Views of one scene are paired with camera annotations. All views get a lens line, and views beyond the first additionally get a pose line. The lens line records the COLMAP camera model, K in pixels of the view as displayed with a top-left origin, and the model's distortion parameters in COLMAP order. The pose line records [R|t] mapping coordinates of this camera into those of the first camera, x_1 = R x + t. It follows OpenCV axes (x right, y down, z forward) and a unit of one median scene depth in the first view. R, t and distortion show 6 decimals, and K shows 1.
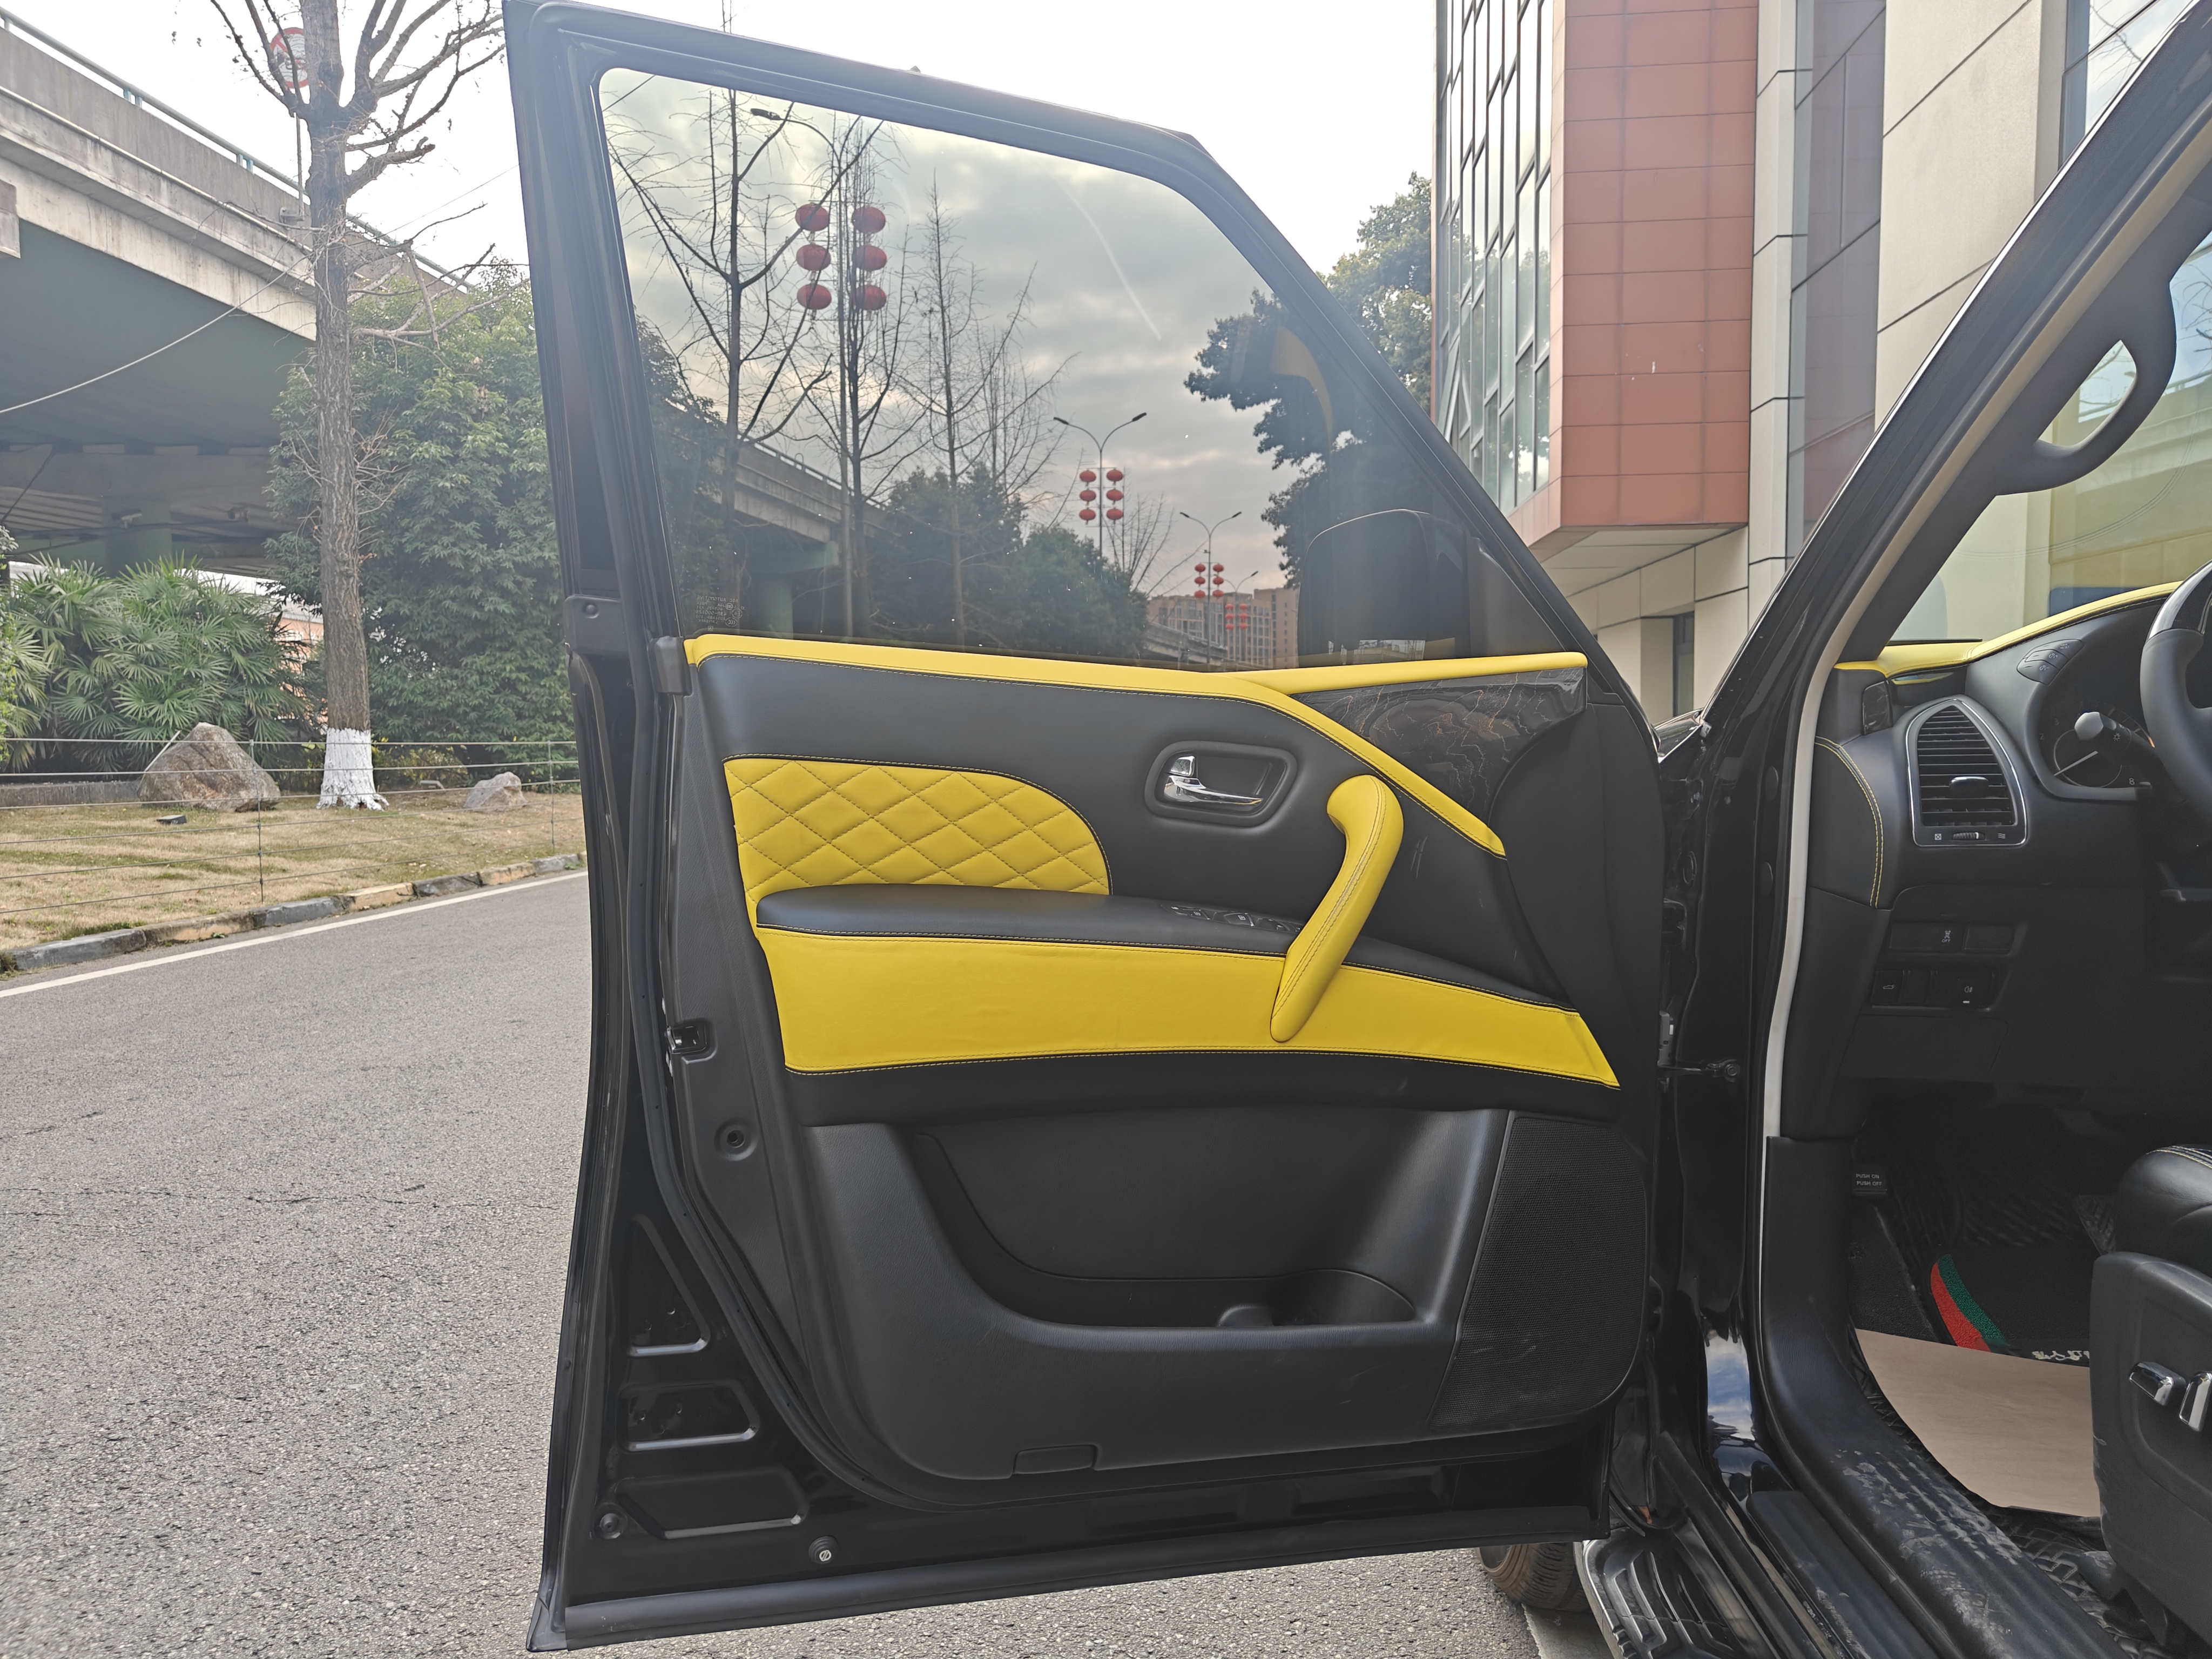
lens RADIAL K [[1588.1, 0, 1096.1], [0, 1588.1, 840.7], [0, 0, 1]] dist [0.002708, 0.001528]
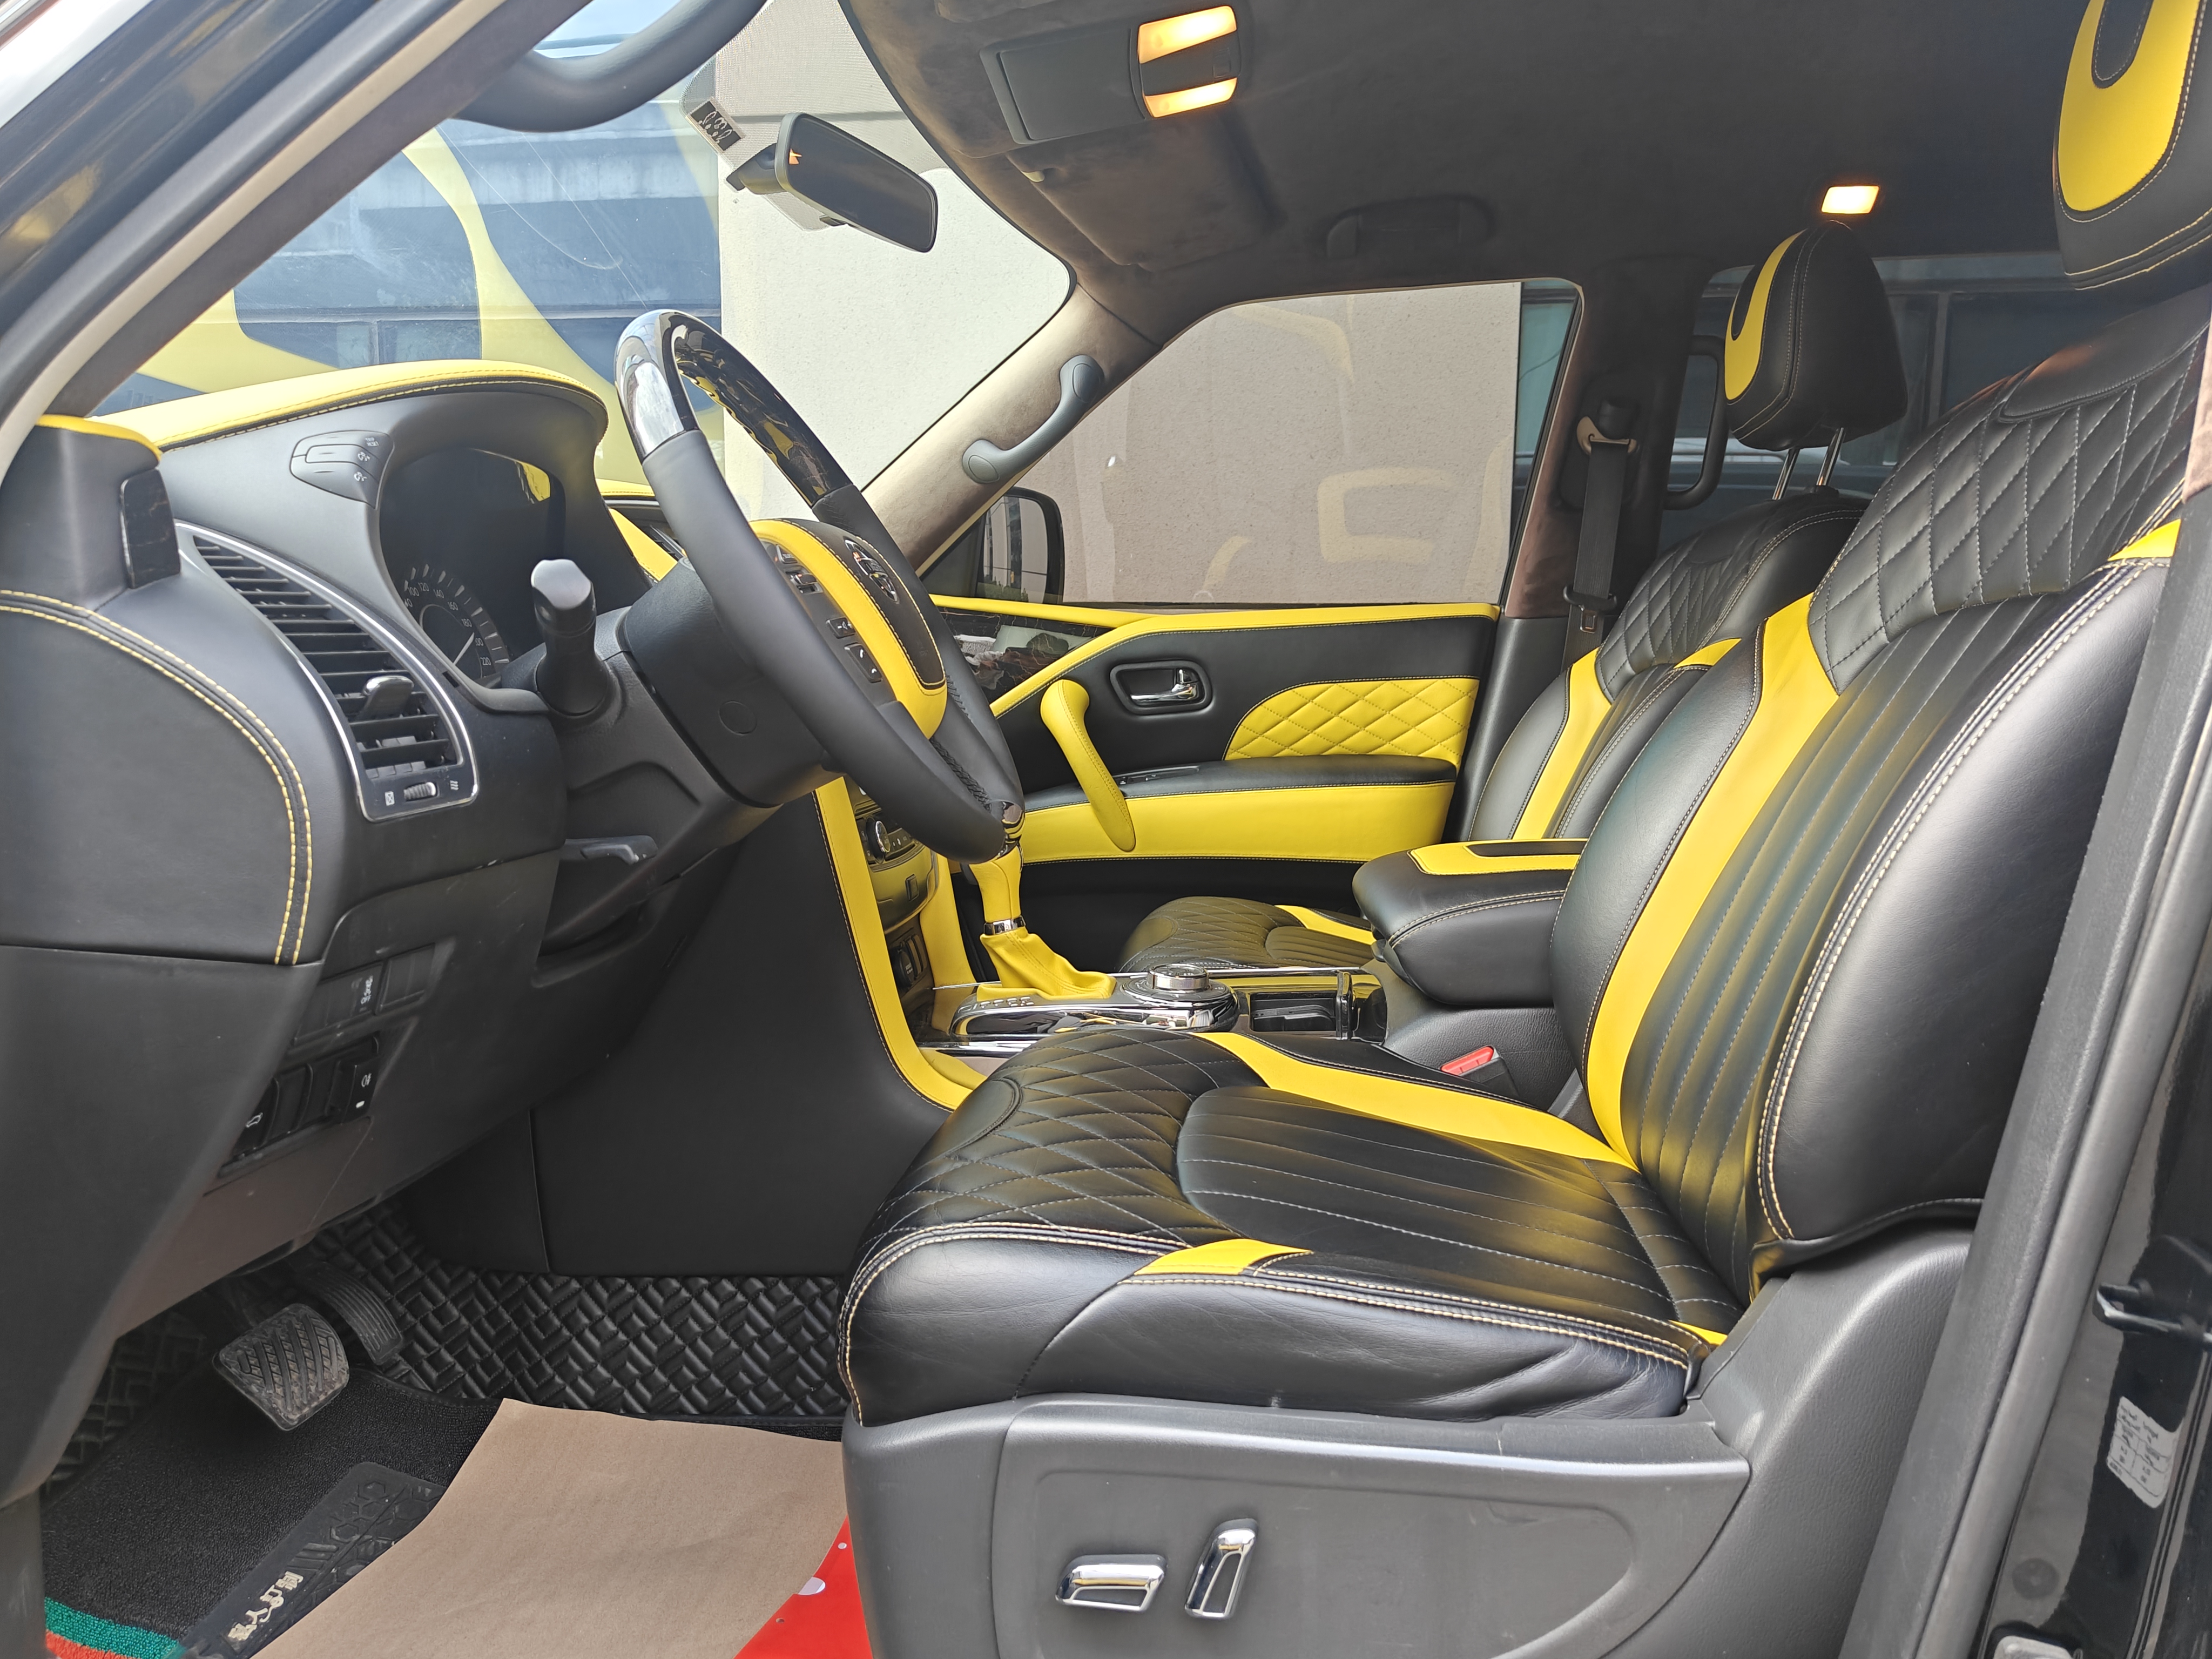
lens RADIAL K [[1588.1, 0, 1111.4], [0, 1588.1, 835.5], [0, 0, 1]] dist [0.002708, 0.001528]
pose [[0.031350, -0.126051, 0.991528, 0.004485], [0.054049, 0.990778, 0.124247, -0.004284], [-0.998046, 0.049696, 0.037874, 0.080186]]
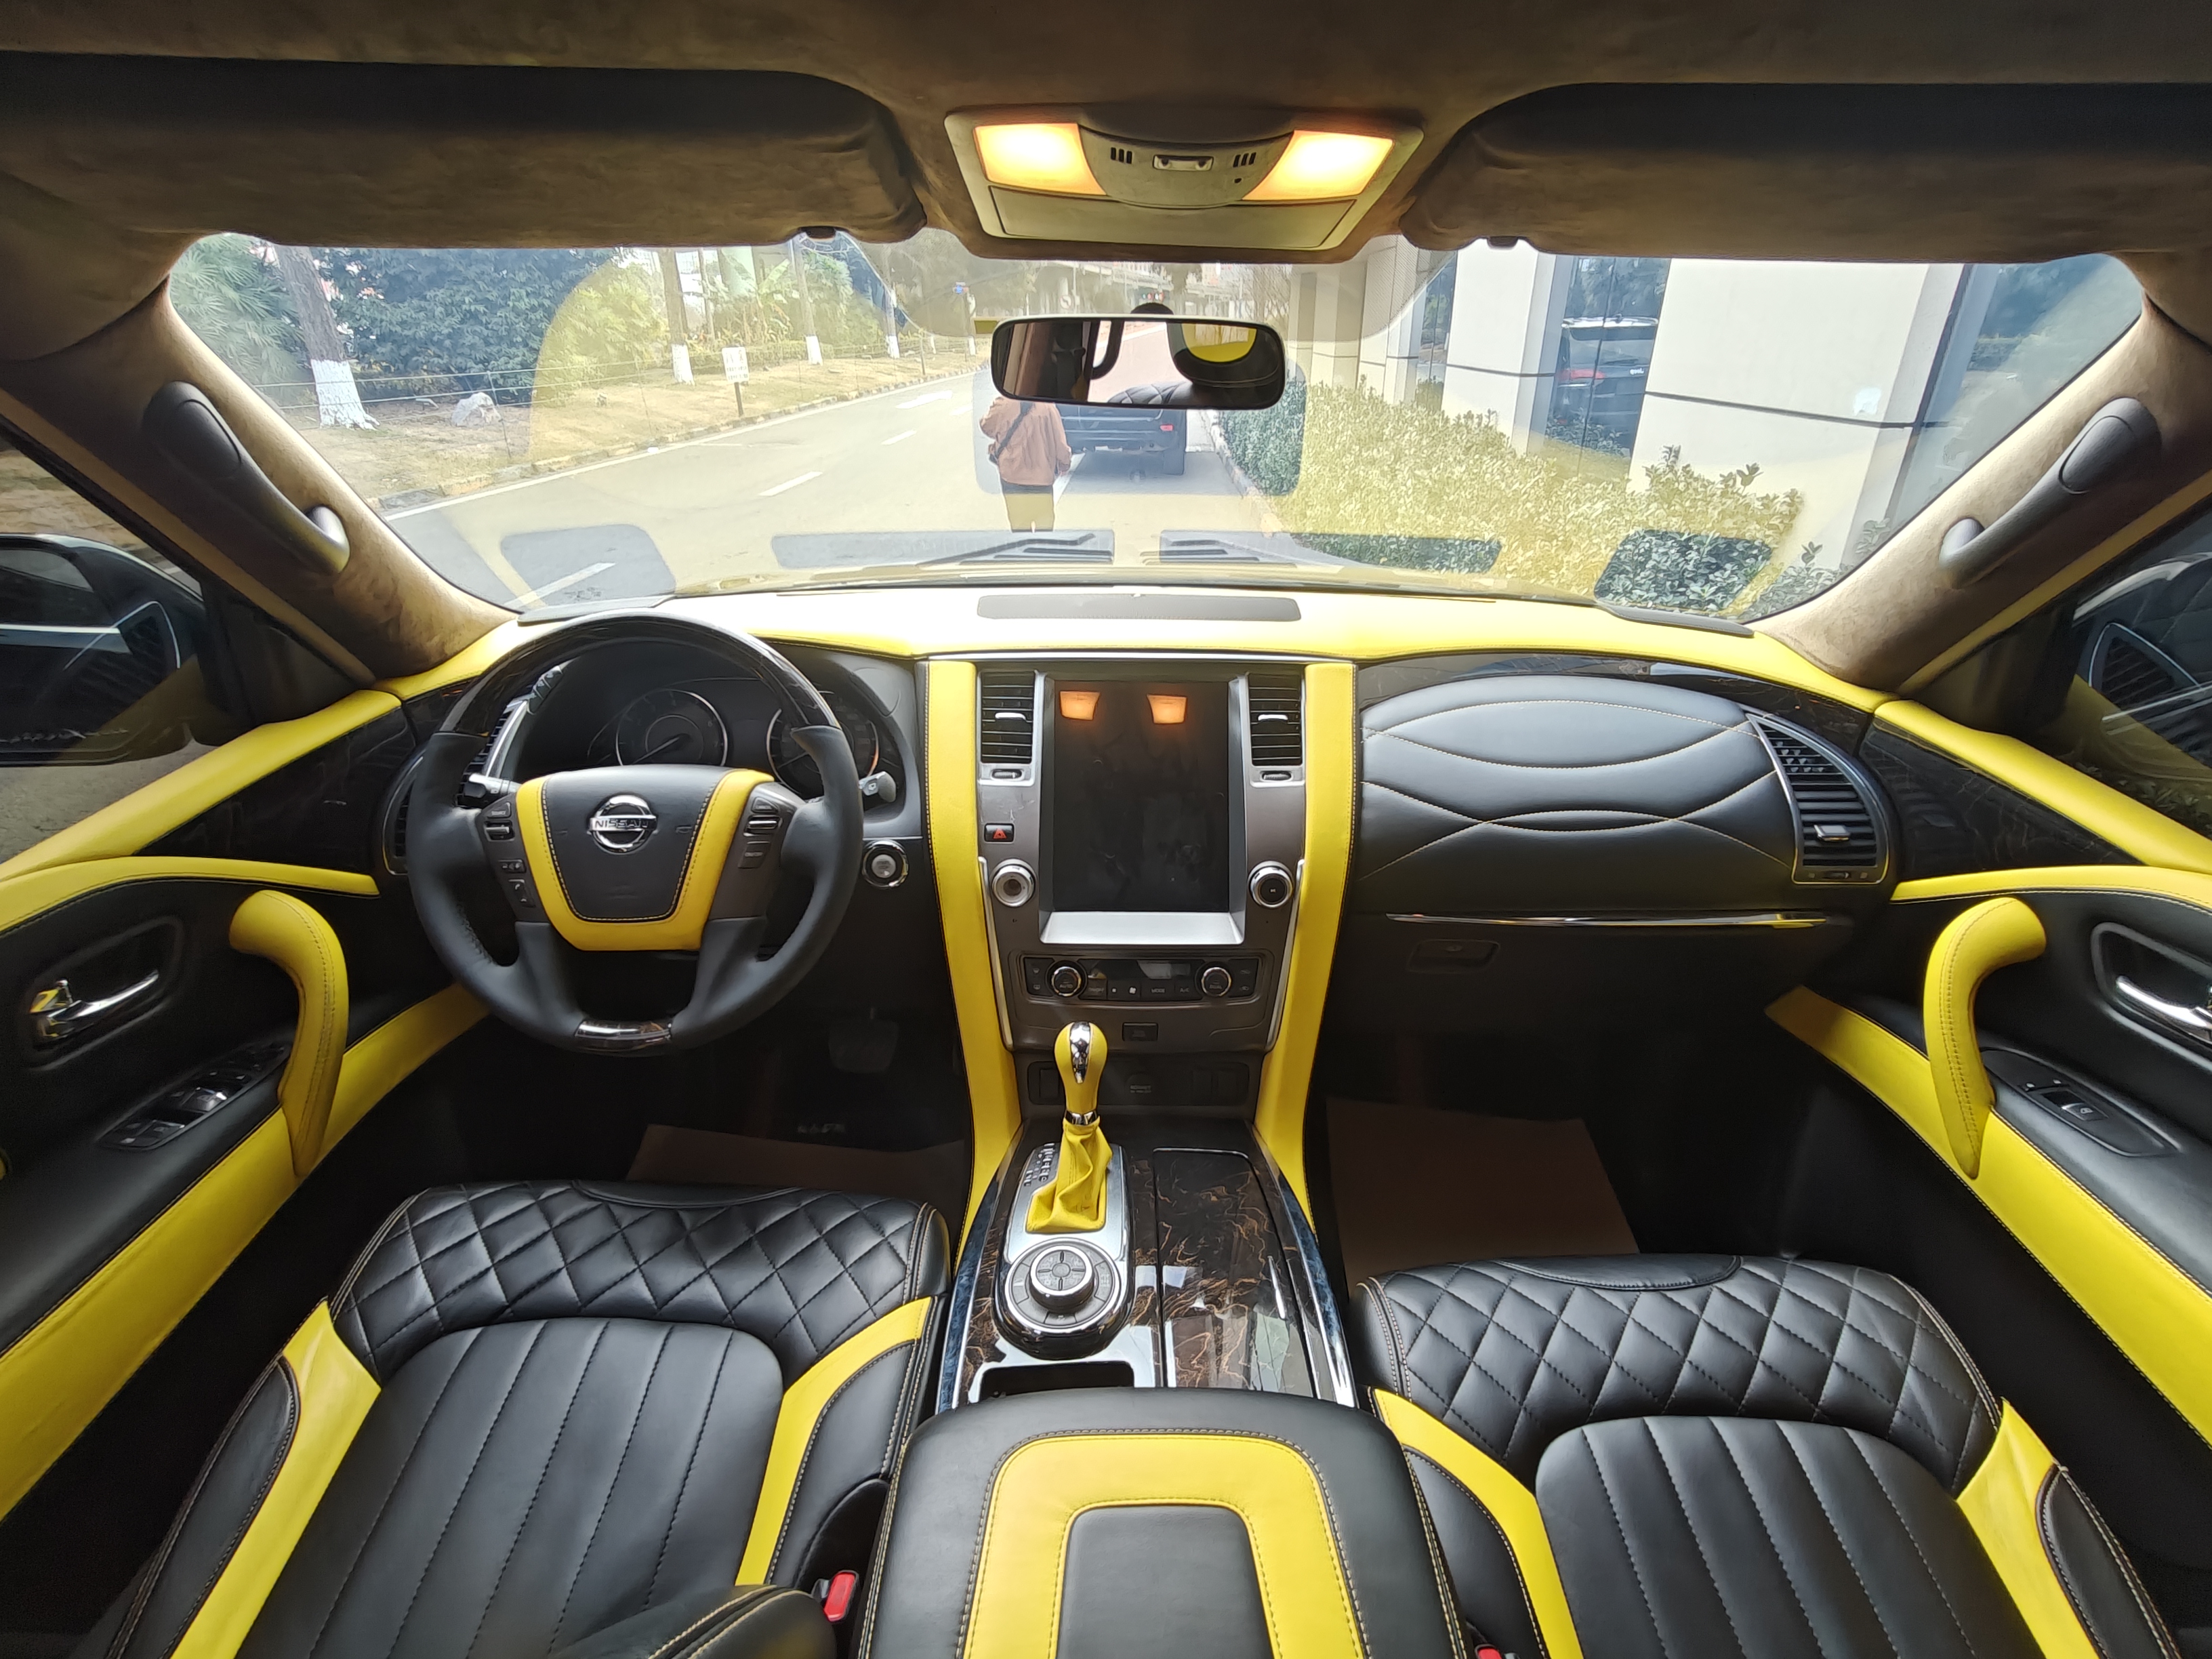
lens RADIAL K [[1047.0, 0, 1121.7], [0, 1047.0, 841.0], [0, 0, 1]] dist [0.009785, 0.001280]
pose [[0.997884, -0.035127, 0.054711, 0.105969], [0.011491, 0.923529, 0.383357, -0.031554], [-0.063993, -0.381917, 0.921978, 0.030751]]
